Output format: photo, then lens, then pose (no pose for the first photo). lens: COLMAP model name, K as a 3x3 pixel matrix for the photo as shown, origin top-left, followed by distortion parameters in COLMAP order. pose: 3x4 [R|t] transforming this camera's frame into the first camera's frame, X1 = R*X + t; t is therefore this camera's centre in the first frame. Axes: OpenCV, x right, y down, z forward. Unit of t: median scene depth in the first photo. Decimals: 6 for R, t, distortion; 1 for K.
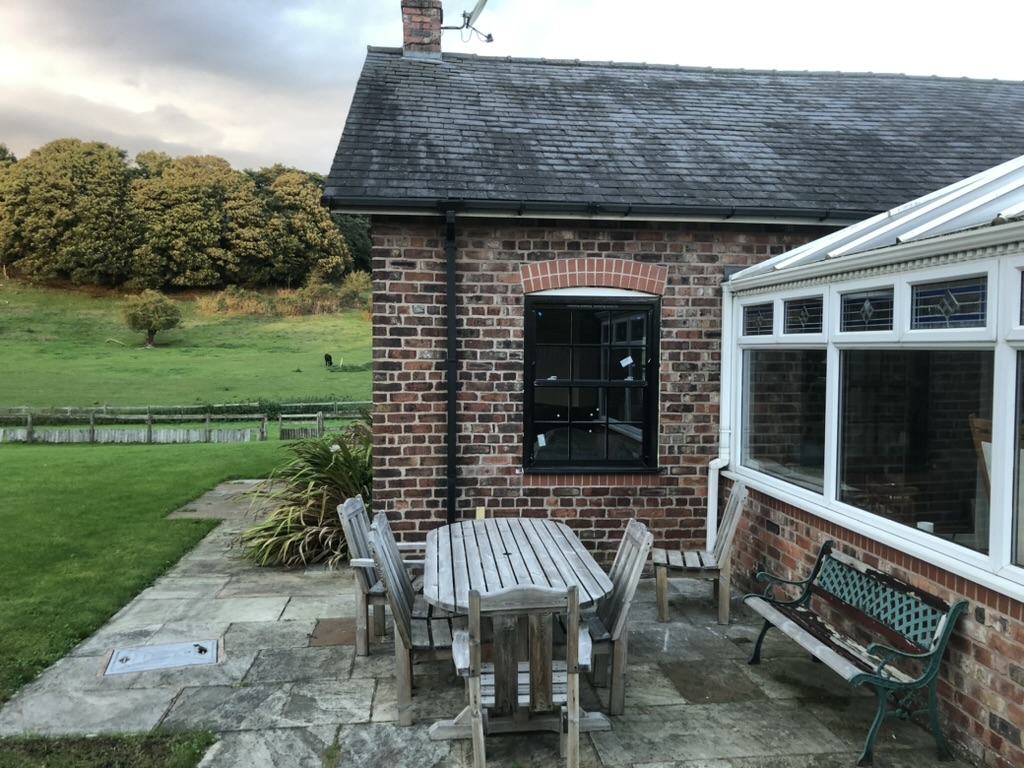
lens RADIAL K [[832.1, 0, 516.4], [0, 832.1, 390.8], [0, 0, 1]] dist [0.034435, -0.021583]
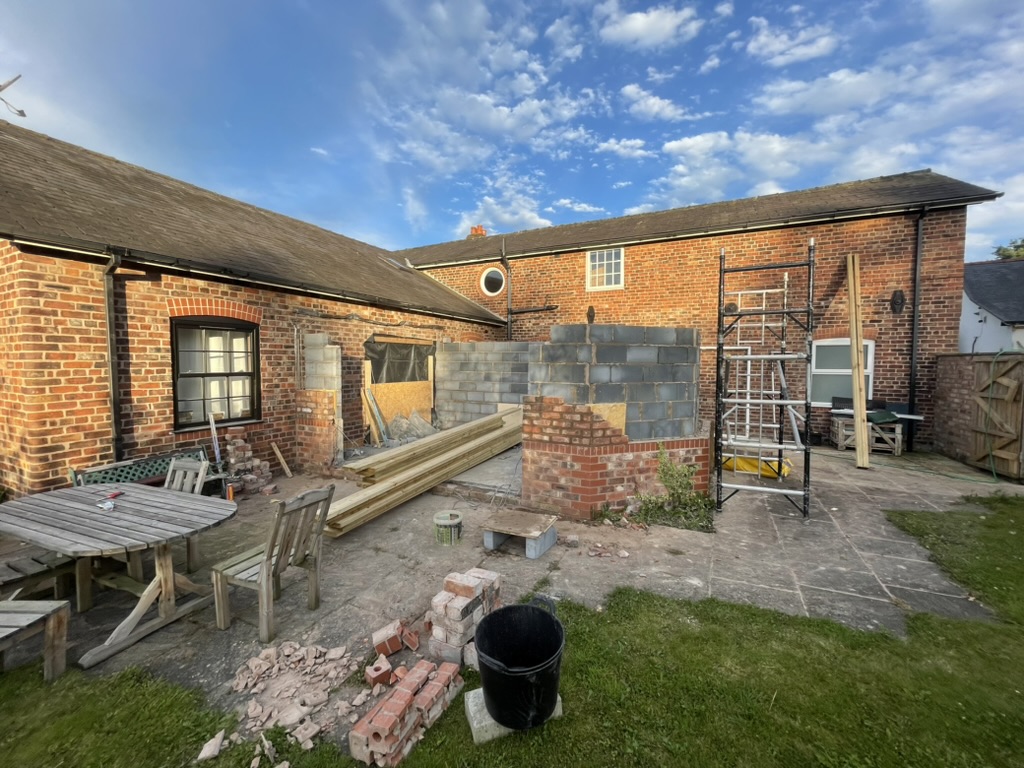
lens RADIAL K [[409.2, 0, 512.3], [0, 409.2, 382.8], [0, 0, 1]] dist [-0.003527, -0.000420]
pose [[0.535154, -0.051071, 0.843210, -0.291735], [0.042828, 0.998527, 0.033297, 0.006484], [-0.843668, 0.018294, 0.536553, 0.061860]]
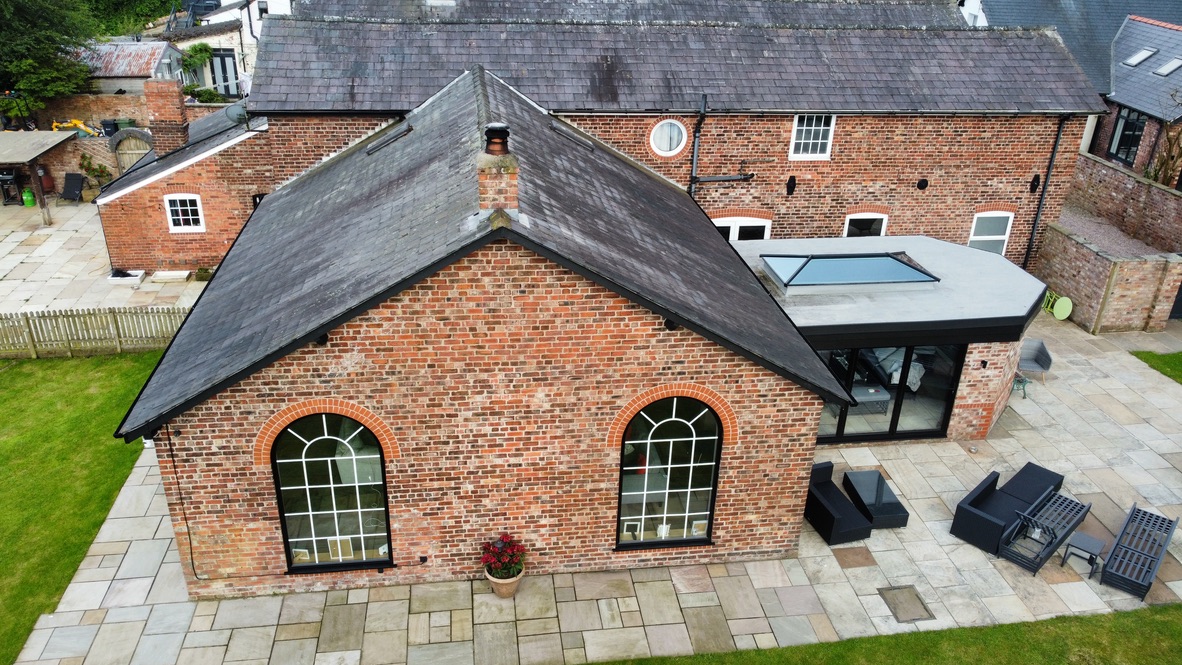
lens RADIAL K [[896.1, 0, 592.5], [0, 896.1, 336.6], [0, 0, 1]] dist [0.003309, 0.001025]
pose [[-0.038830, -0.451094, 0.891631, -1.817243], [0.019271, 0.891800, 0.452019, -1.207190], [-0.999060, 0.034735, -0.025936, 1.520324]]
